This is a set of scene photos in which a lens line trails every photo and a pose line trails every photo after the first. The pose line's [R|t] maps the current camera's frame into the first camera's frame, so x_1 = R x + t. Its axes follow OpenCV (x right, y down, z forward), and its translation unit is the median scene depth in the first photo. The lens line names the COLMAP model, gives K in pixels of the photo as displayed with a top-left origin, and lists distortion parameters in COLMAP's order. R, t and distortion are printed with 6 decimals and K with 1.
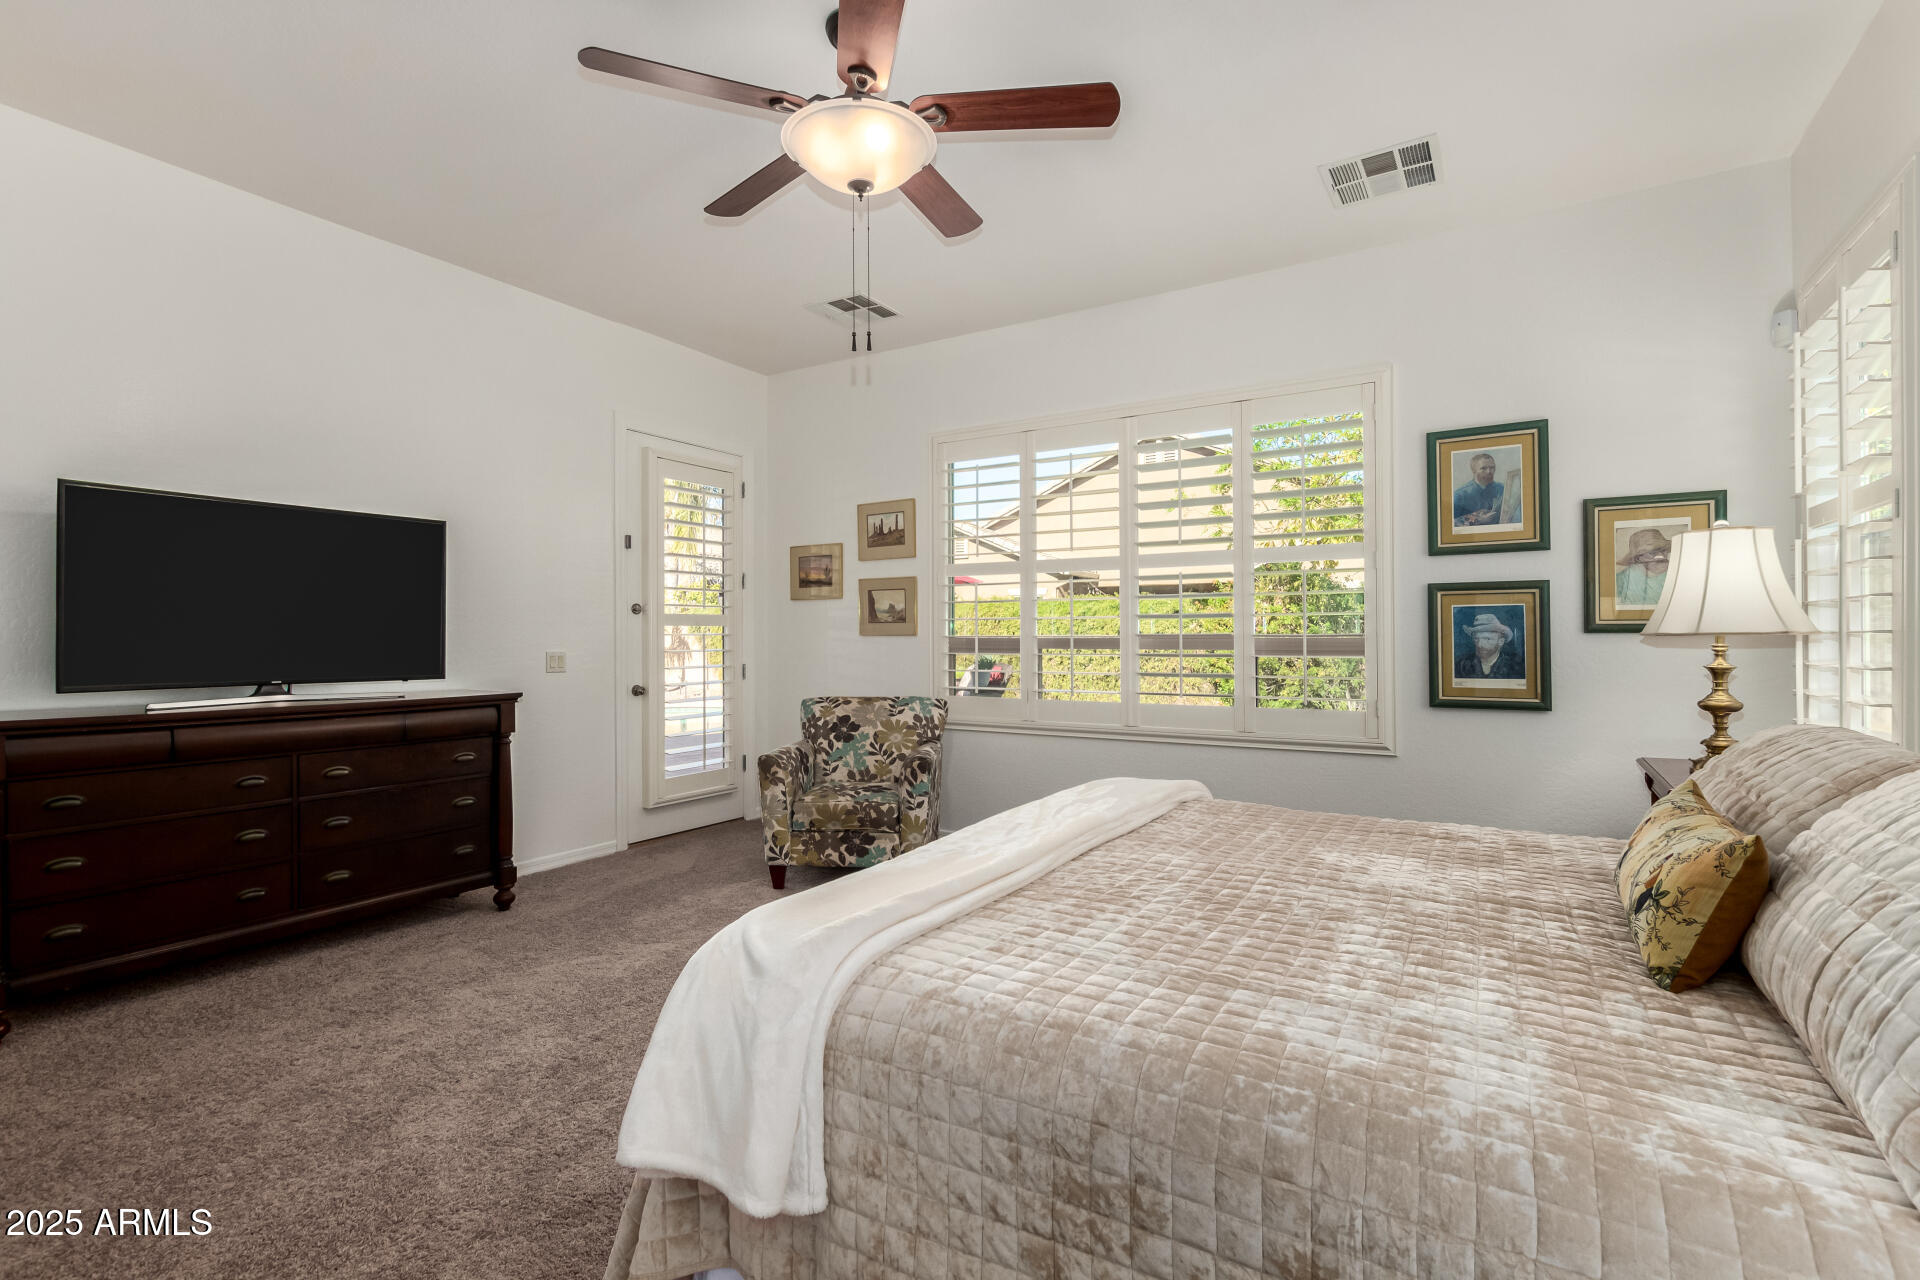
lens RADIAL K [[877.5, 0, 951.6], [0, 877.5, 635.2], [0, 0, 1]] dist [0.009360, -0.004150]
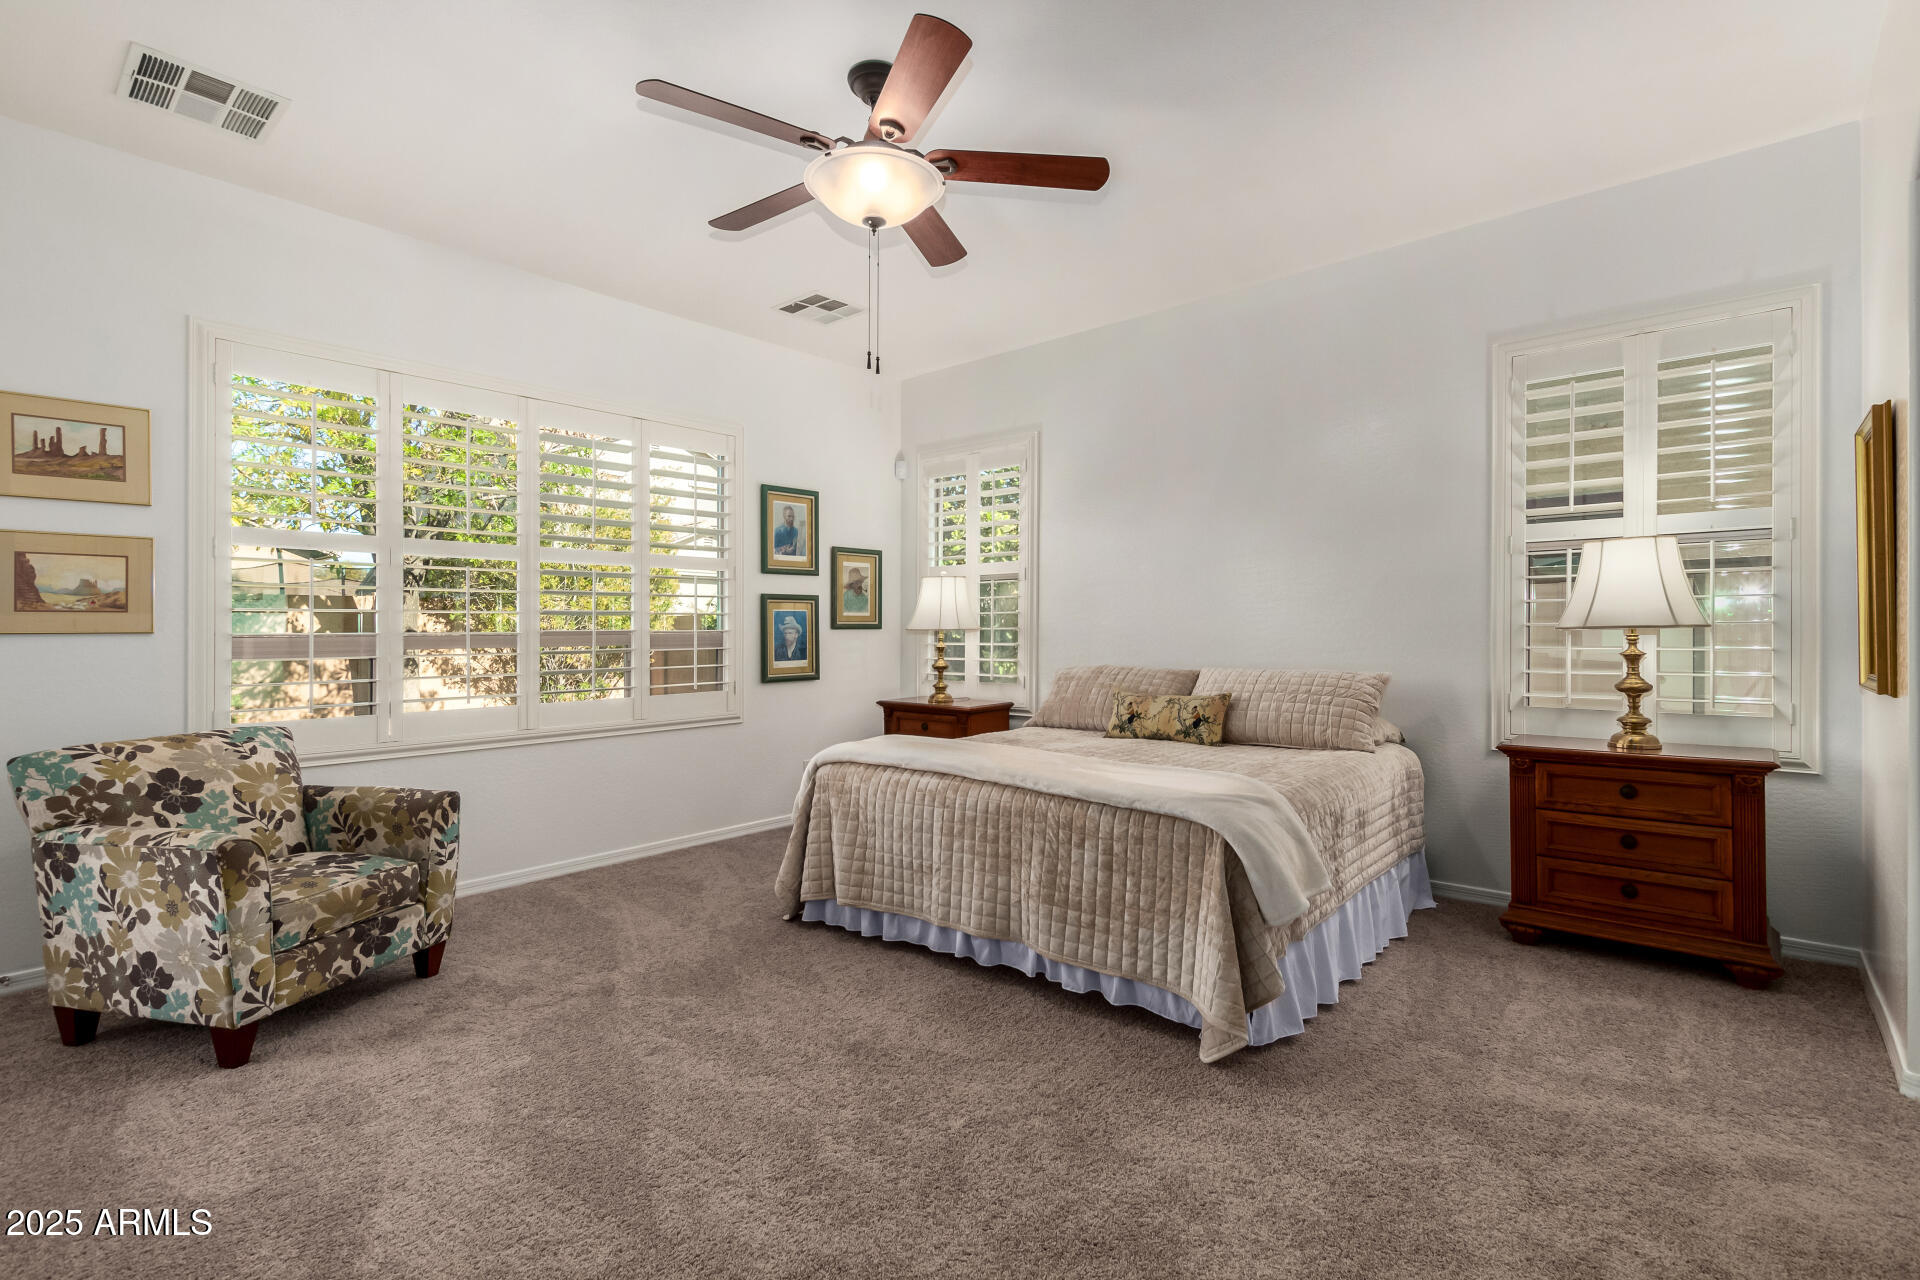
lens RADIAL K [[877.5, 0, 958.8], [0, 877.5, 626.3], [0, 0, 1]] dist [0.009360, -0.004150]
pose [[0.169053, 0.006773, 0.985584, -0.707004], [0.007909, 0.999935, -0.008228, 0.005924], [-0.985575, 0.009186, 0.168989, 0.436047]]
